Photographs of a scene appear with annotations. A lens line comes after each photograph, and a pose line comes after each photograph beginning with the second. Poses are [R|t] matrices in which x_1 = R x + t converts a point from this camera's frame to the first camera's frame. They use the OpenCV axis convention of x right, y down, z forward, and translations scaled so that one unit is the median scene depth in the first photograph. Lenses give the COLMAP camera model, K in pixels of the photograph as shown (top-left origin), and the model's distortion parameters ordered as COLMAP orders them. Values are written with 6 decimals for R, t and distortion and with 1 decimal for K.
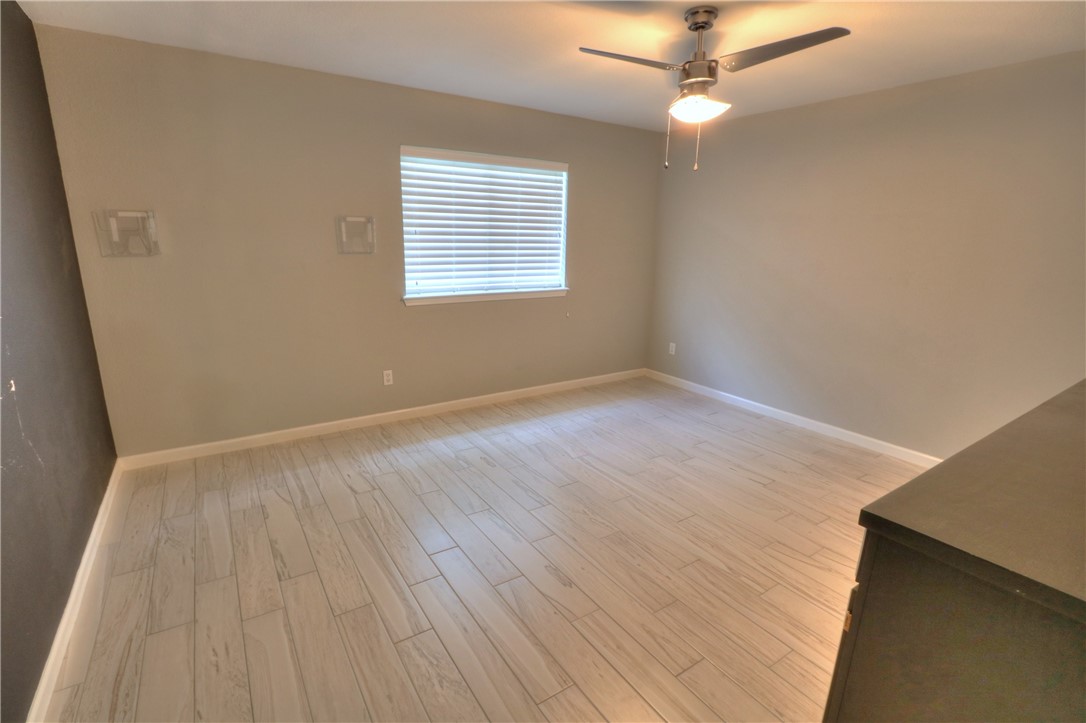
lens RADIAL K [[501.8, 0, 534.8], [0, 501.8, 367.8], [0, 0, 1]] dist [-0.021765, 0.003730]
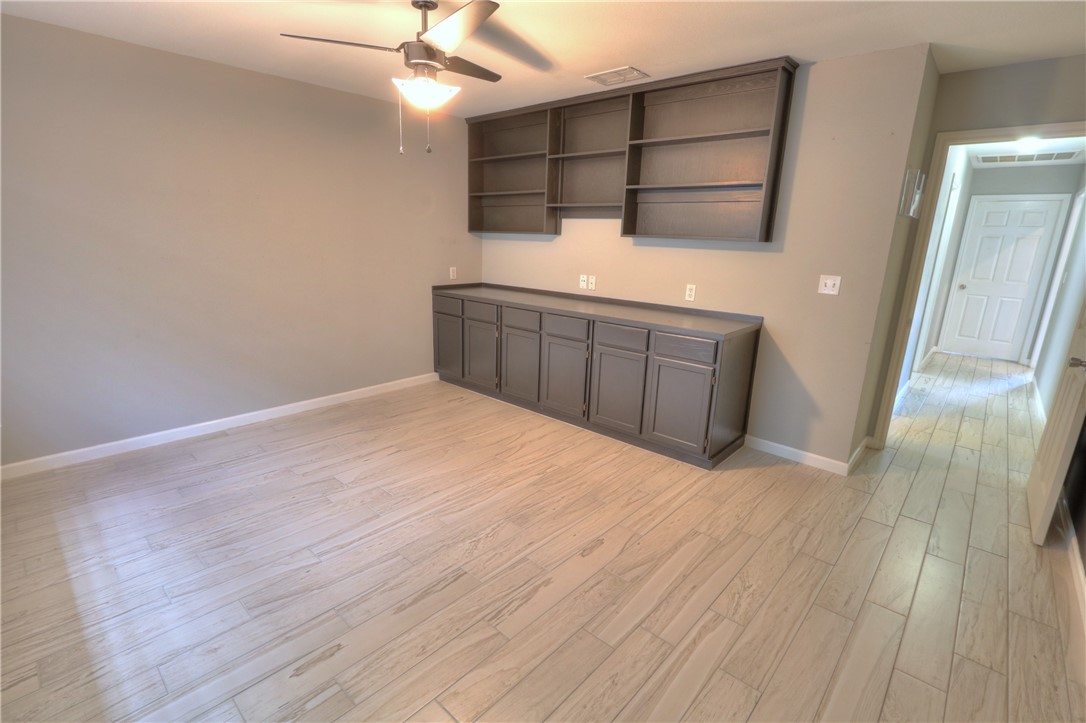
lens RADIAL K [[501.8, 0, 547.8], [0, 501.8, 363.0], [0, 0, 1]] dist [-0.021765, 0.003730]
pose [[-0.254371, -0.265727, 0.929884, -0.622698], [0.208264, 0.923901, 0.320988, -0.239990], [-0.944416, 0.275312, -0.179672, 0.884851]]
